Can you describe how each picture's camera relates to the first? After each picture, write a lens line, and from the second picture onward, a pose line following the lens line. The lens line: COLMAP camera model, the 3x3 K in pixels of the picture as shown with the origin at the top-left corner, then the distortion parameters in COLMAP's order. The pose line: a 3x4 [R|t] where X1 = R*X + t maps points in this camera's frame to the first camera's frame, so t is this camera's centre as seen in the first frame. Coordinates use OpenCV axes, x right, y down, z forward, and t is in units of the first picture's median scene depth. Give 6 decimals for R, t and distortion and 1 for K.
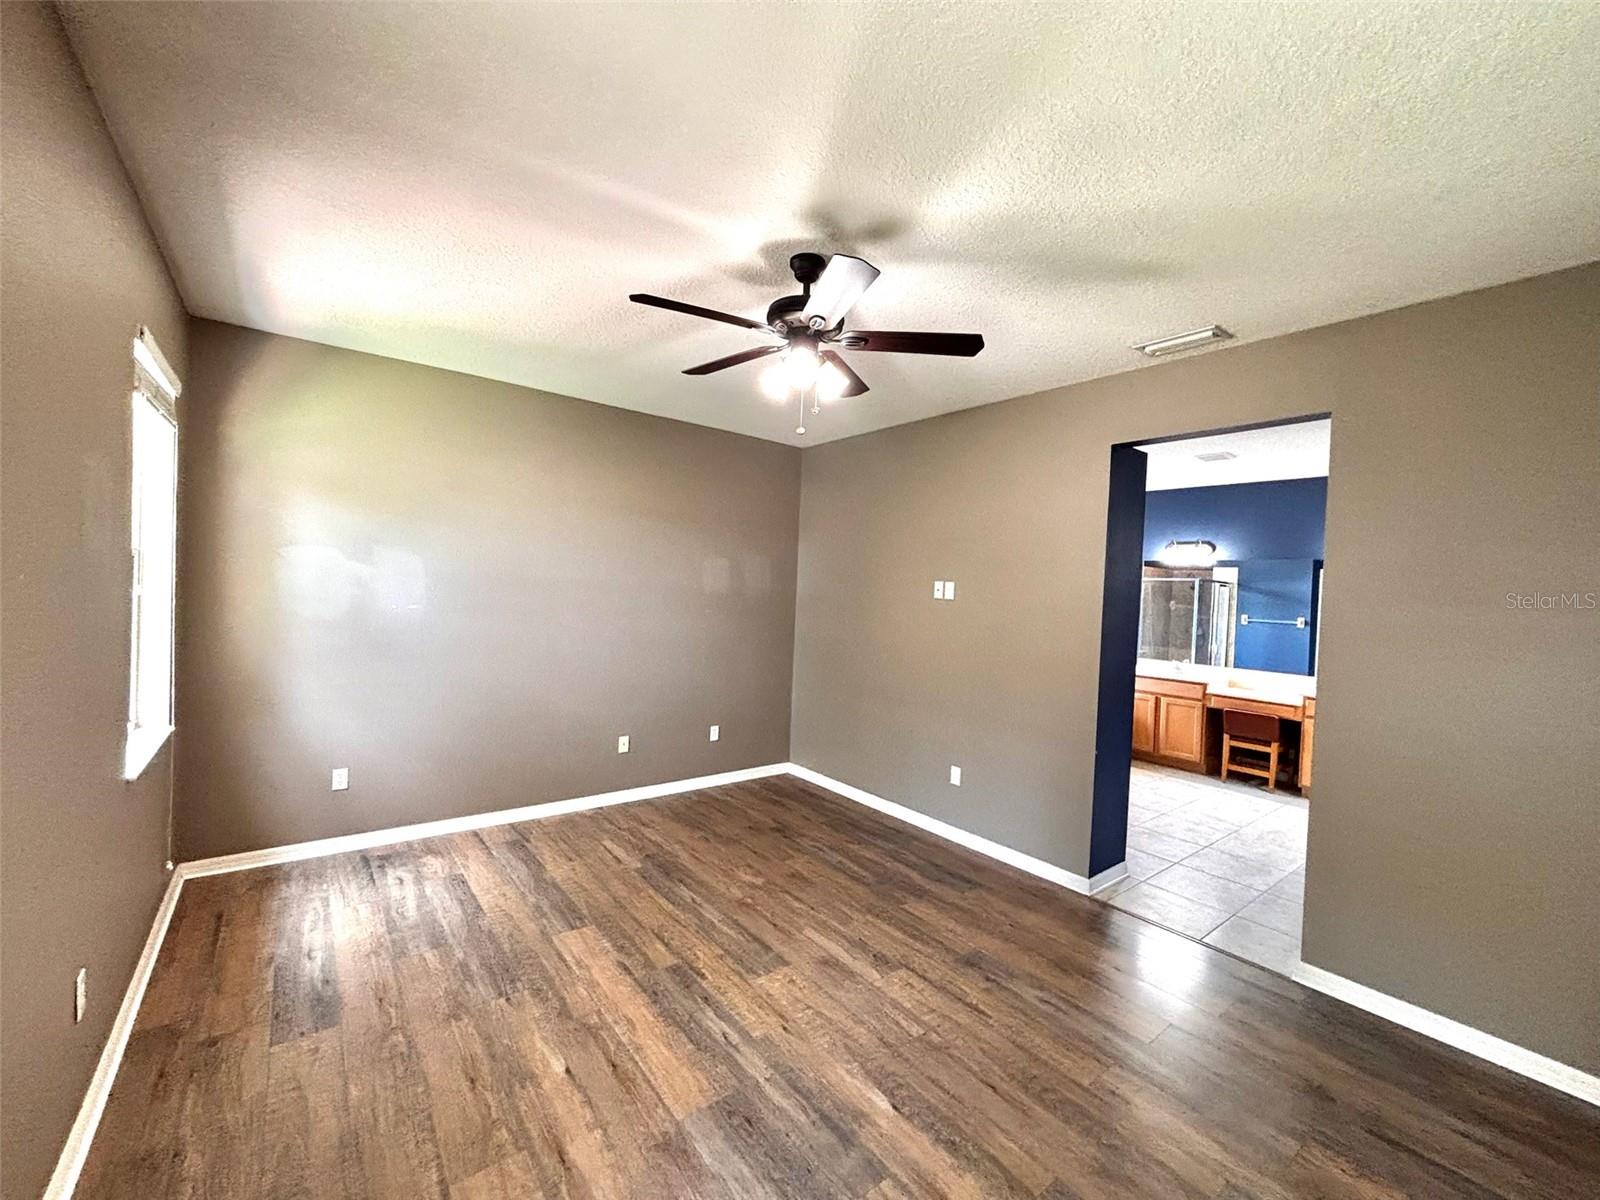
lens RADIAL K [[642.9, 0, 794.5], [0, 642.9, 593.9], [0, 0, 1]] dist [0.000520, 0.000186]
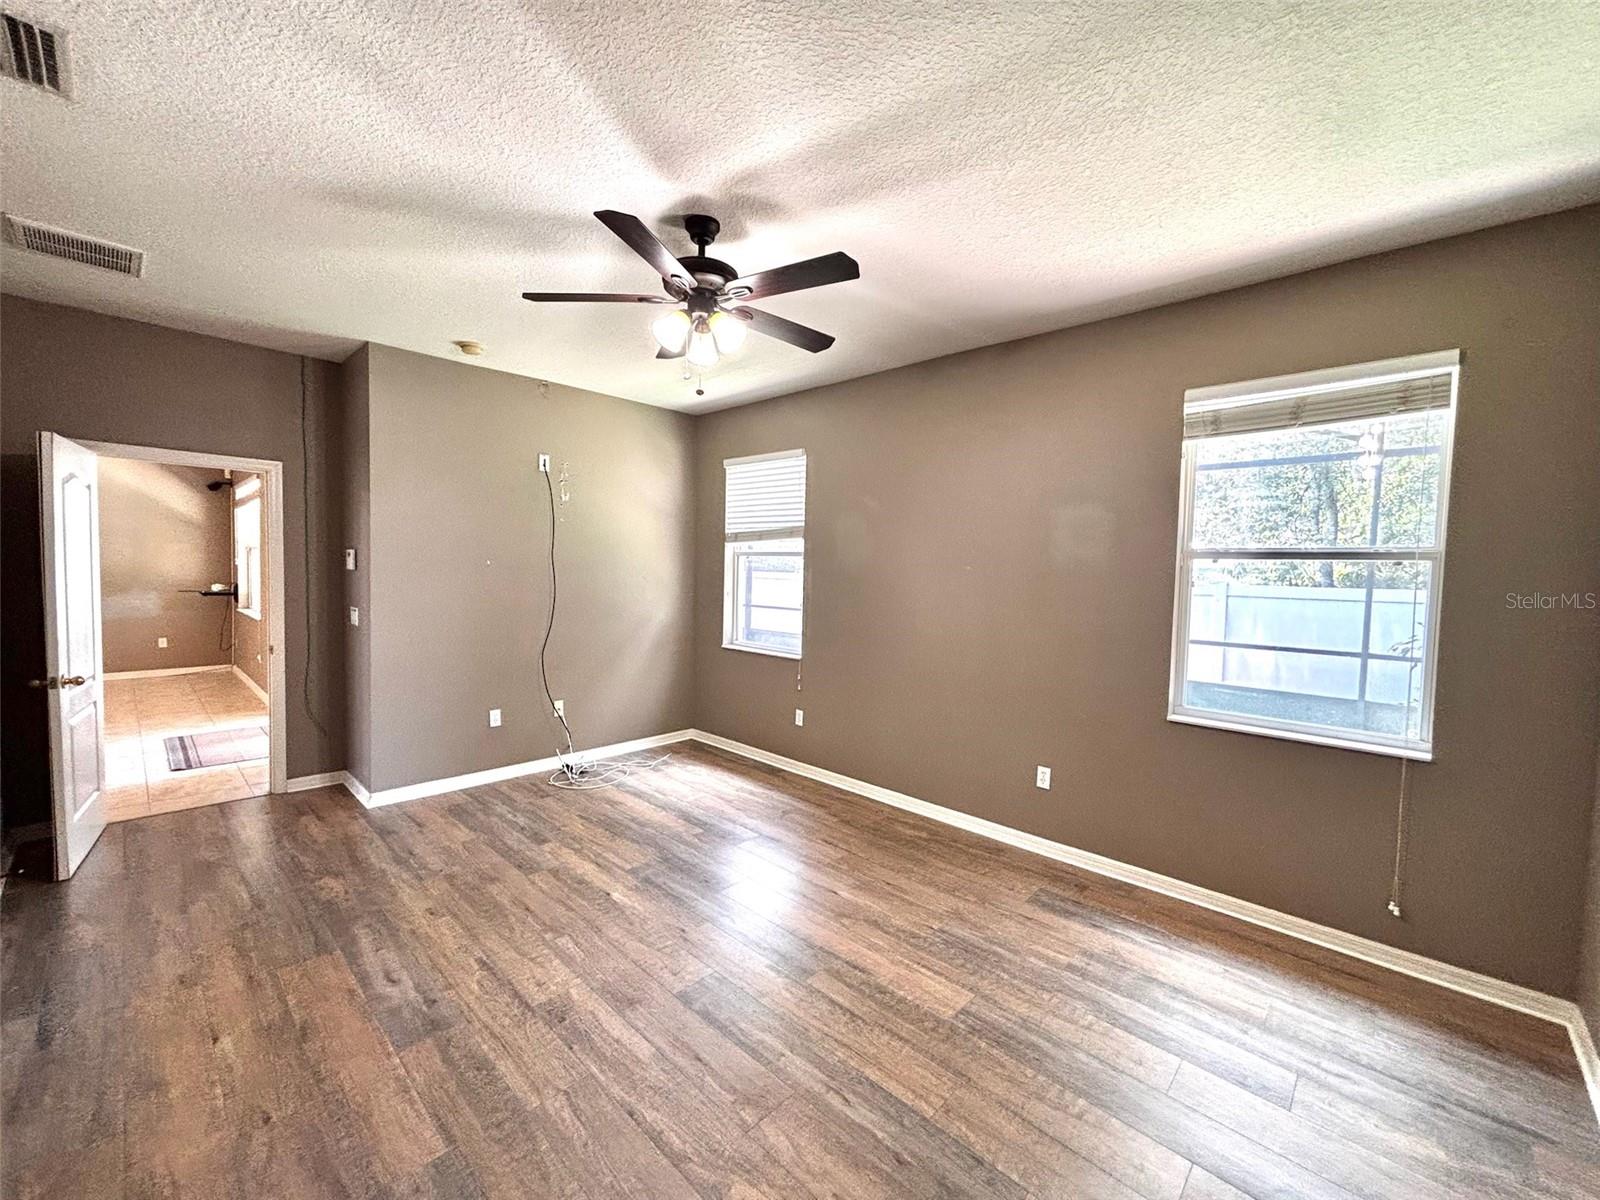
lens RADIAL K [[642.9, 0, 794.5], [0, 642.9, 593.9], [0, 0, 1]] dist [0.000520, 0.000186]
pose [[-0.986243, -0.057279, -0.155059, 0.000817], [-0.065609, 0.996635, 0.049142, 0.003648], [0.151722, 0.058639, -0.986682, 1.859187]]
